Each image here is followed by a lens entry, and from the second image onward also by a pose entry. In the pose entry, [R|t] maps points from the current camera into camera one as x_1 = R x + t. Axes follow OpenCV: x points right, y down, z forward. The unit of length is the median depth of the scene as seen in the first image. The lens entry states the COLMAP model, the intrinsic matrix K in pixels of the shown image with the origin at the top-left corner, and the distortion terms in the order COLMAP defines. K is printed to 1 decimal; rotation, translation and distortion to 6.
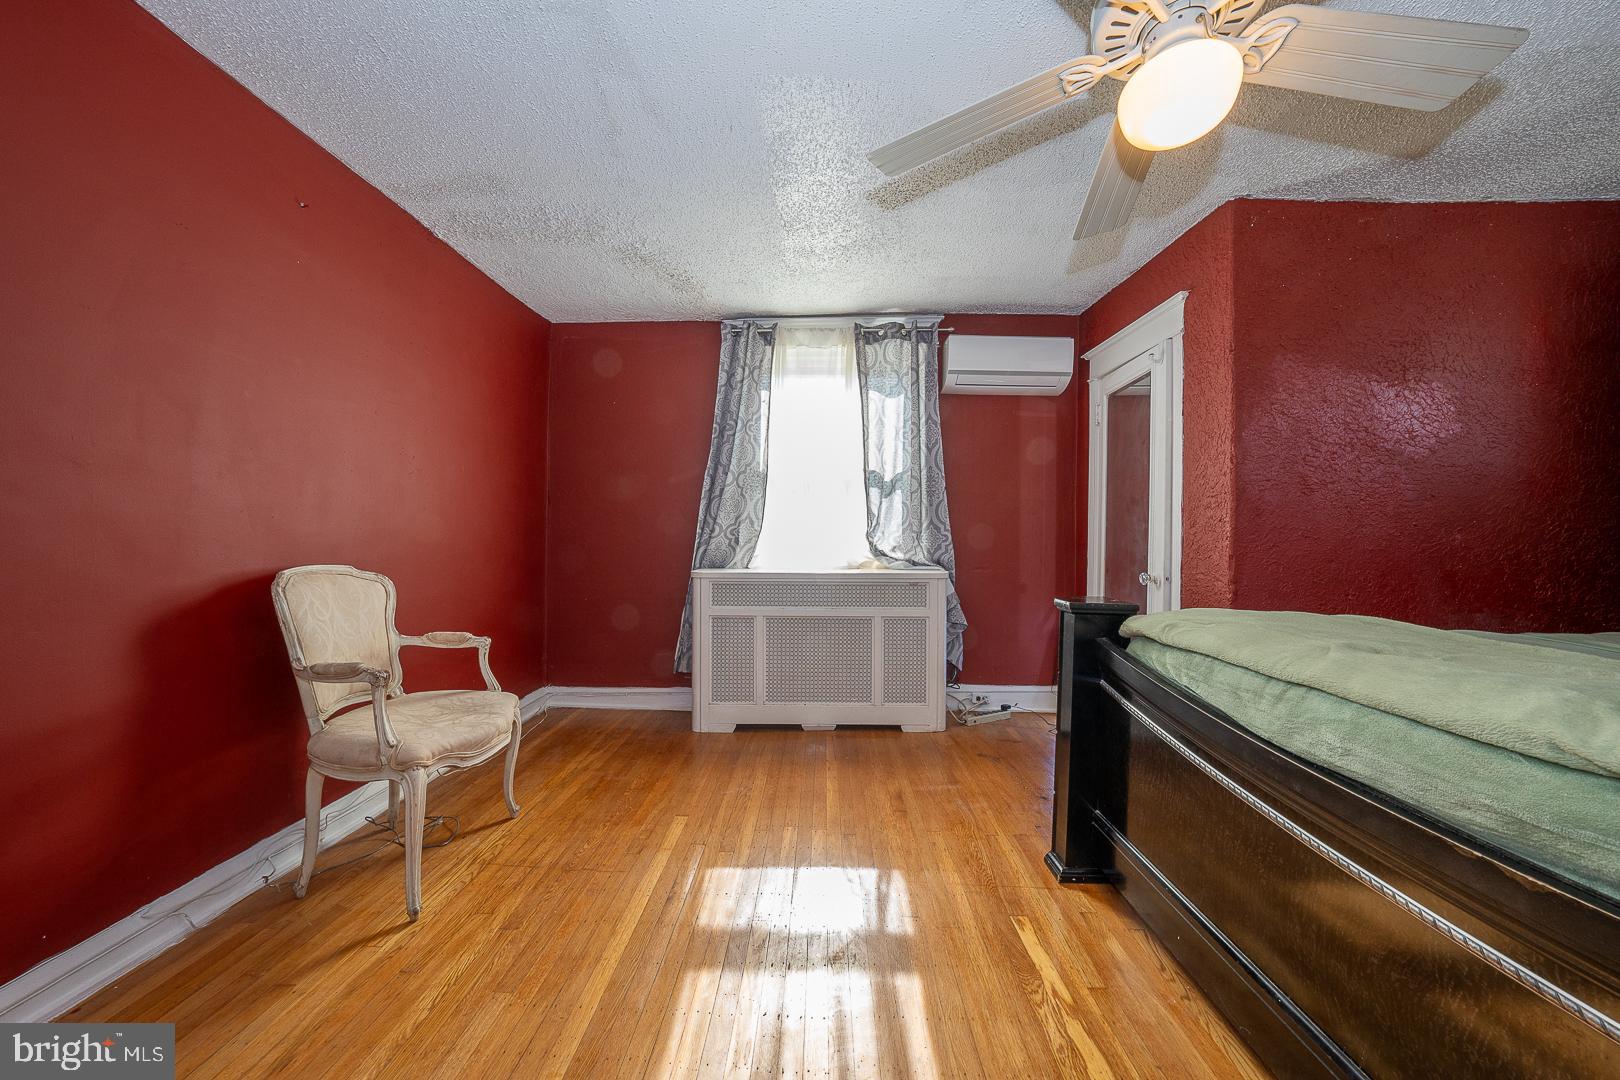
lens RADIAL K [[555.7, 0, 810.0], [0, 555.7, 533.9], [0, 0, 1]] dist [-0.030674, 0.006304]
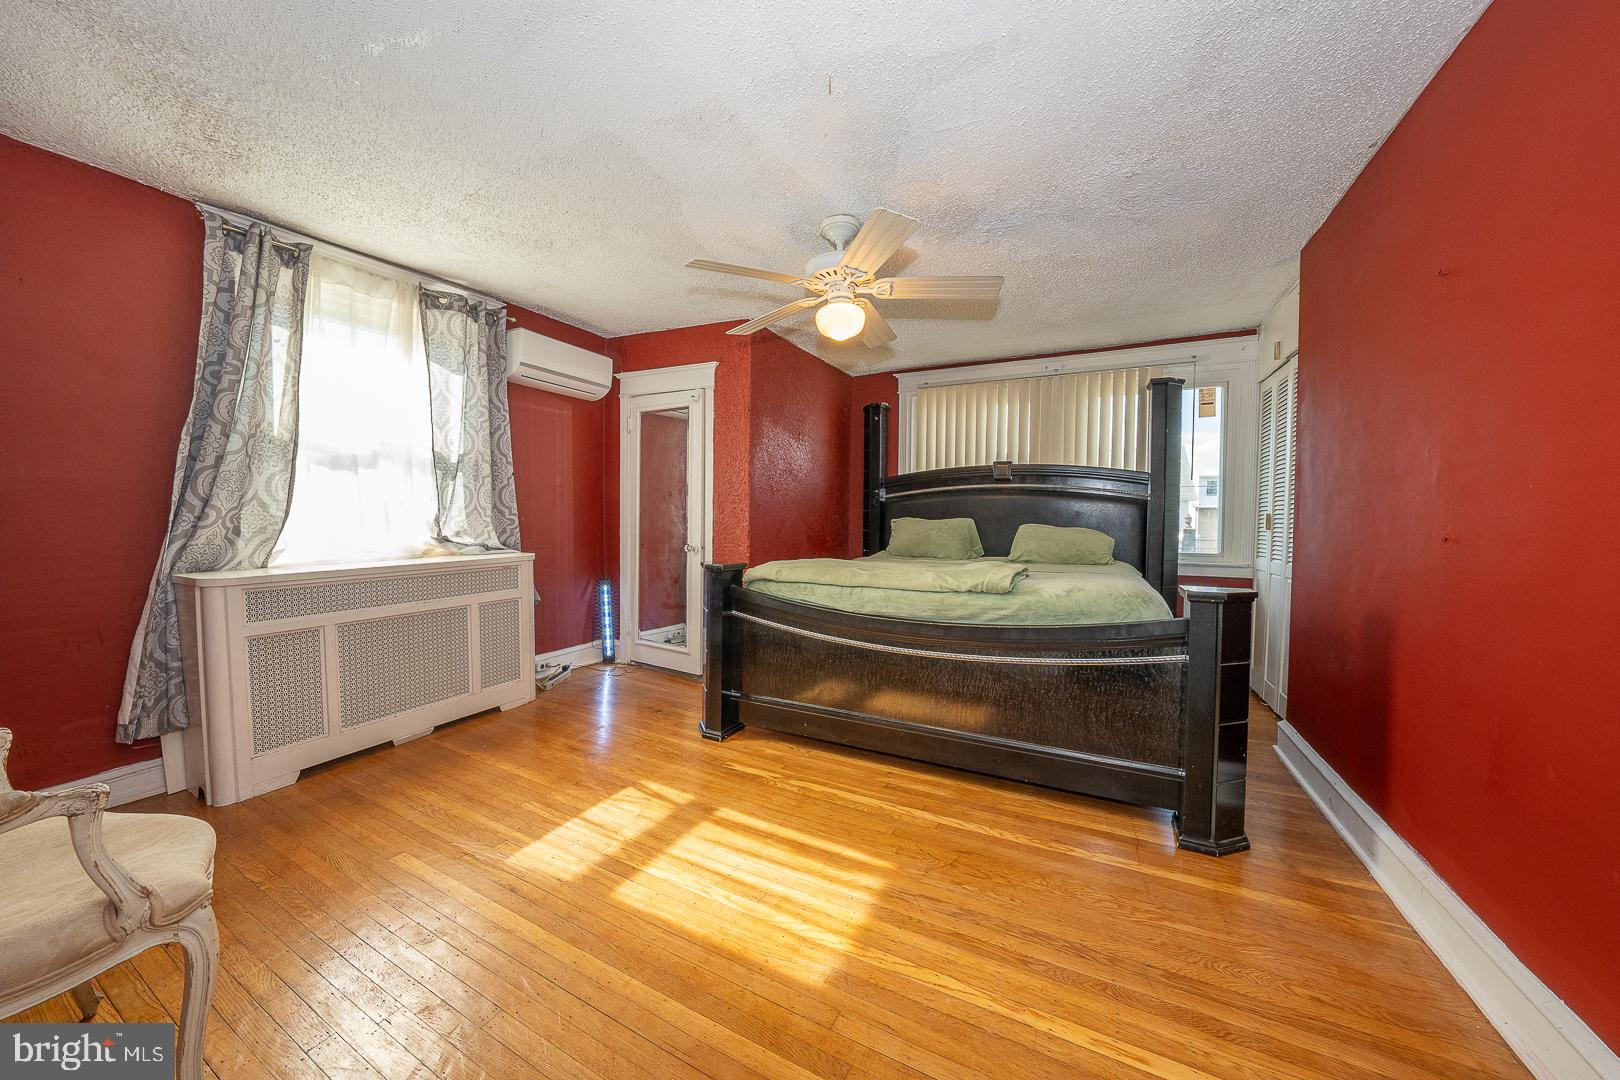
lens RADIAL K [[555.7, 0, 810.0], [0, 555.7, 533.9], [0, 0, 1]] dist [-0.030674, 0.006304]
pose [[0.442471, -0.037312, 0.896006, -0.443609], [-0.005792, 0.998994, 0.044460, -0.019286], [-0.896764, -0.024862, 0.441810, 0.039763]]
